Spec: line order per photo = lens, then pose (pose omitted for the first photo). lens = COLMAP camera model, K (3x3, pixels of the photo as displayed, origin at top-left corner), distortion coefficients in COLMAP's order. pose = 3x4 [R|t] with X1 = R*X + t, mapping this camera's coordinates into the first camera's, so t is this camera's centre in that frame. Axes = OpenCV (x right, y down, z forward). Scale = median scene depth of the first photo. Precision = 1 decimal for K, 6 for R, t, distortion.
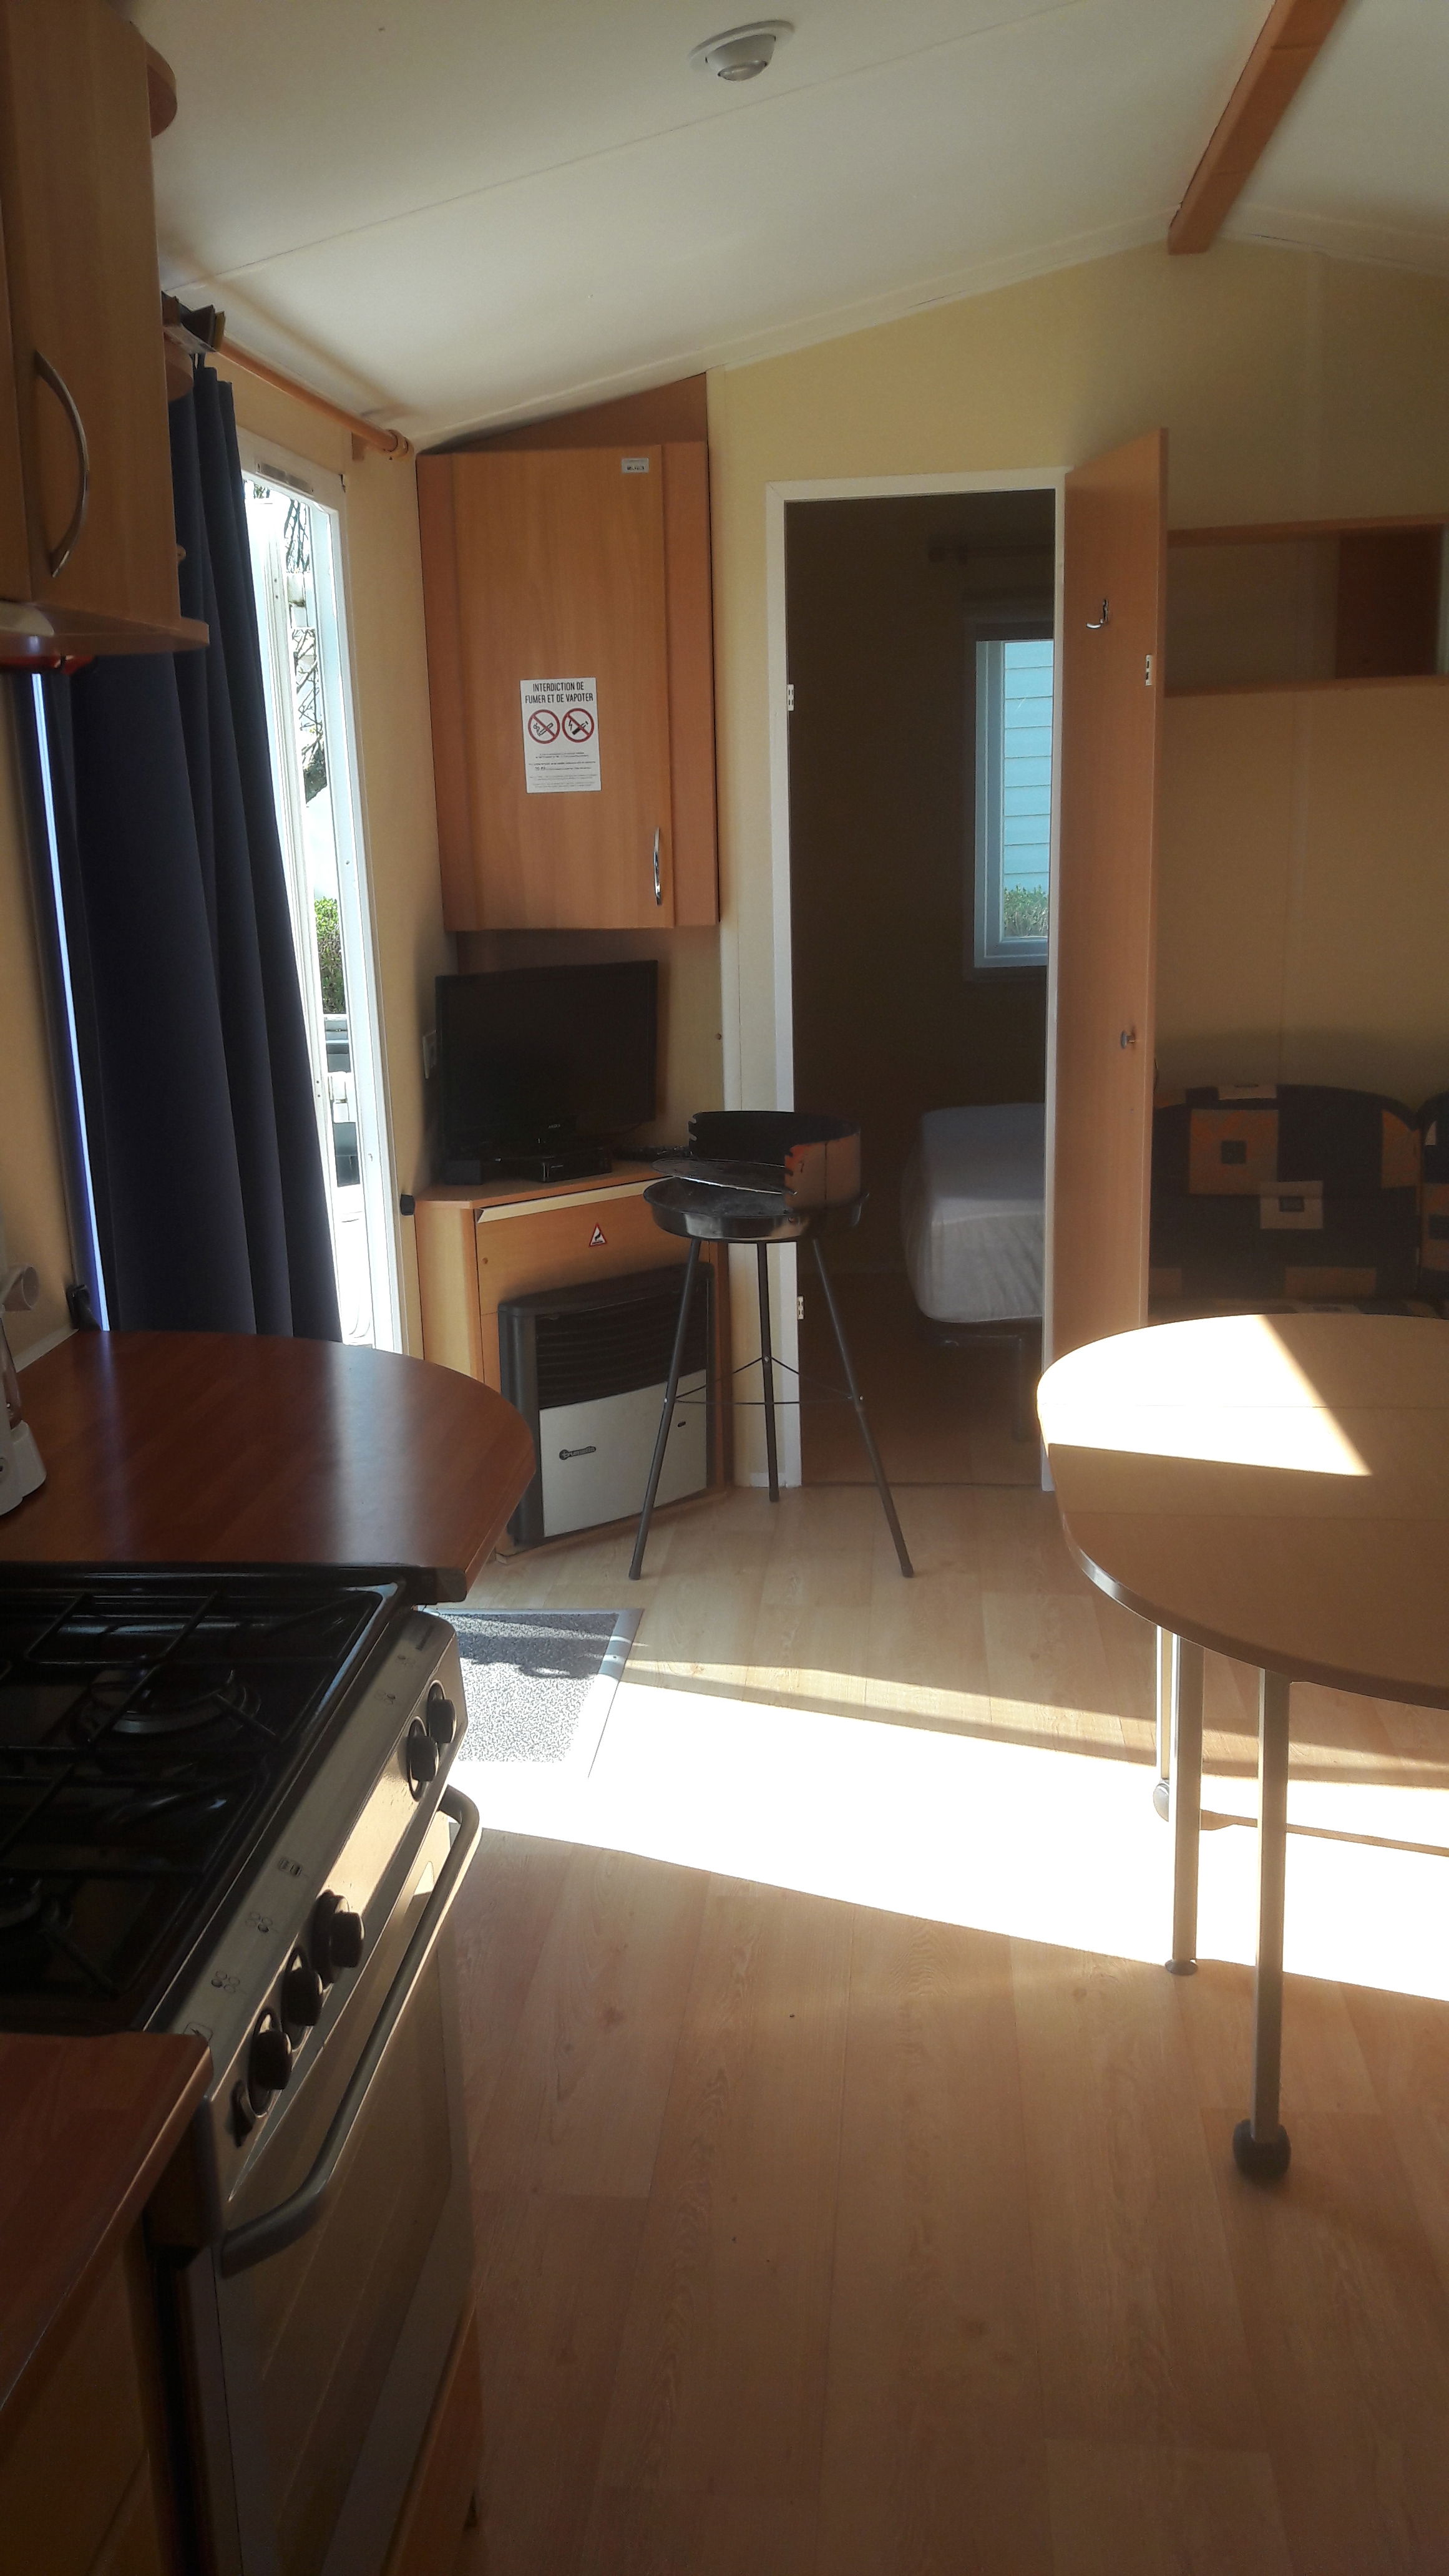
lens RADIAL K [[2031.5, 0, 723.0], [0, 2031.5, 1300.0], [0, 0, 1]] dist [0.050897, -0.138186]
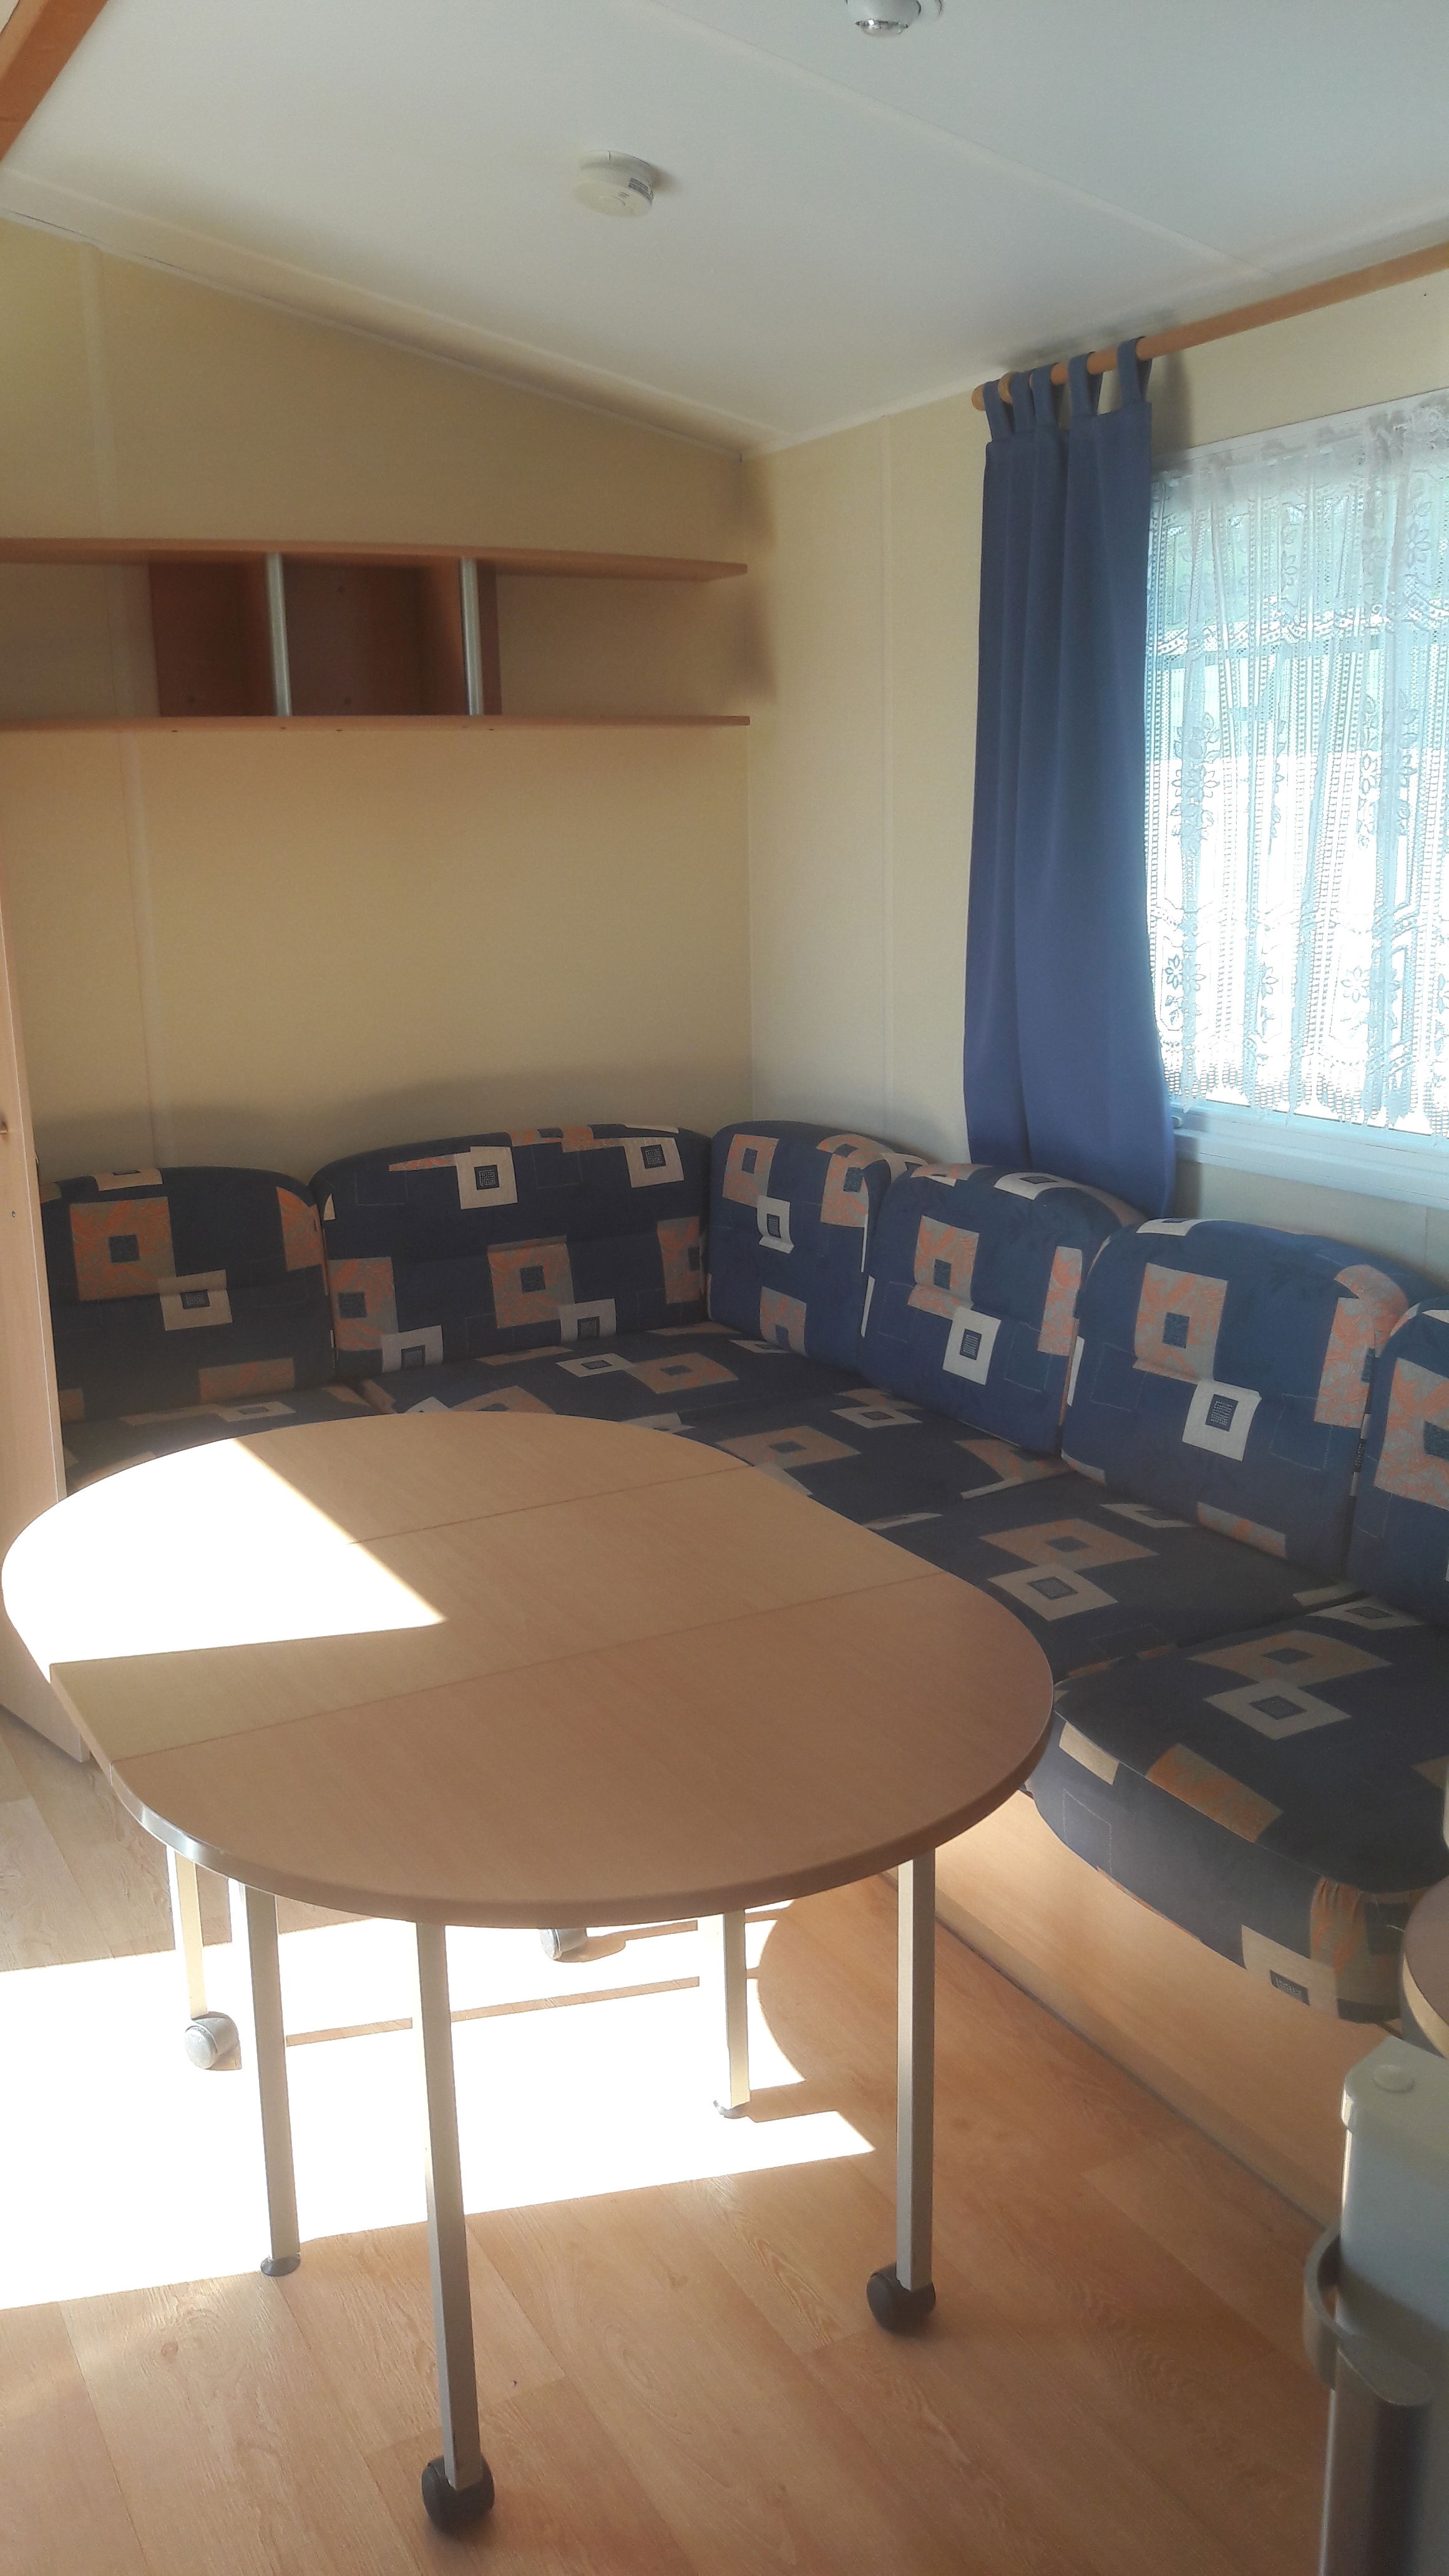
lens RADIAL K [[2031.5, 0, 723.0], [0, 2031.5, 1300.0], [0, 0, 1]] dist [0.050897, -0.138186]
pose [[0.831413, -0.116712, 0.543260, -0.014125], [0.137962, 0.990436, 0.001643, -0.016536], [-0.538256, 0.073583, 0.839563, 0.126923]]
